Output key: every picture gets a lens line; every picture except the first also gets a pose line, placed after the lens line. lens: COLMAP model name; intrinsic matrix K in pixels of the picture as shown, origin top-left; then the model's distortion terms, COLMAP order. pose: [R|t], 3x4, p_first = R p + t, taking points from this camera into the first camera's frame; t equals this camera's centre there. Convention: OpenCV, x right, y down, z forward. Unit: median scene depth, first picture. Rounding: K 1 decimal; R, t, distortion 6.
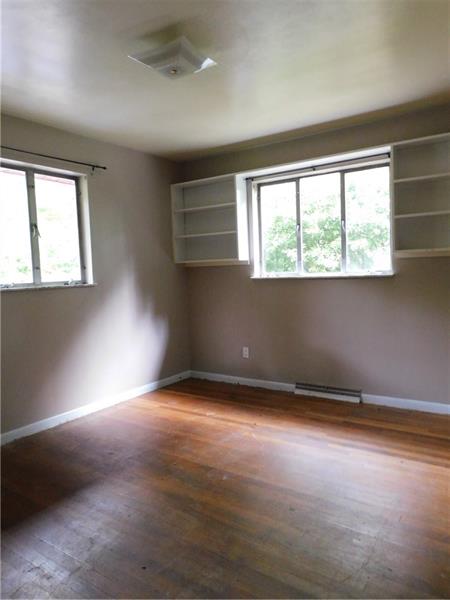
lens RADIAL K [[424.0, 0, 225.3], [0, 424.0, 299.6], [0, 0, 1]] dist [-0.007260, -0.005522]
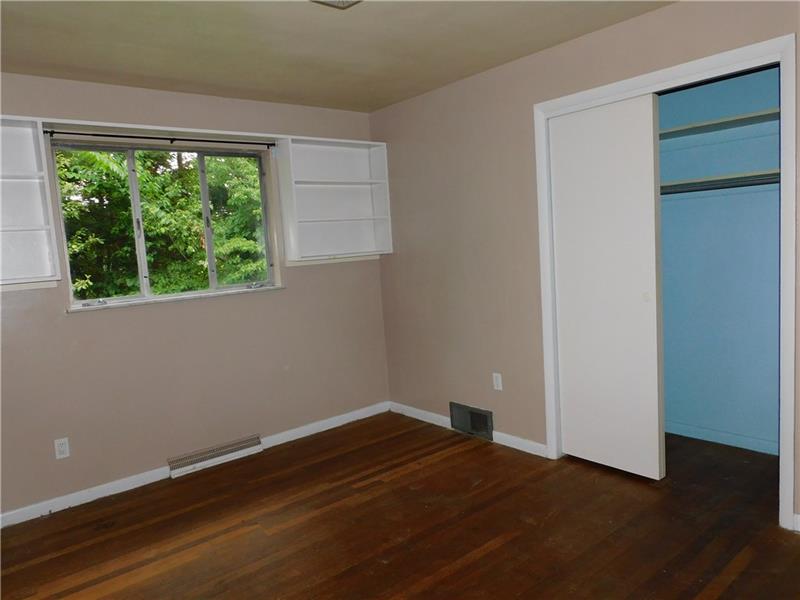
lens RADIAL K [[565.4, 0, 400.2], [0, 565.4, 300.7], [0, 0, 1]] dist [-0.007260, -0.005522]
pose [[0.294343, -0.064098, 0.953548, -0.566328], [0.157084, 0.987423, 0.017886, 0.008546], [-0.942702, 0.144522, 0.300710, 0.481413]]
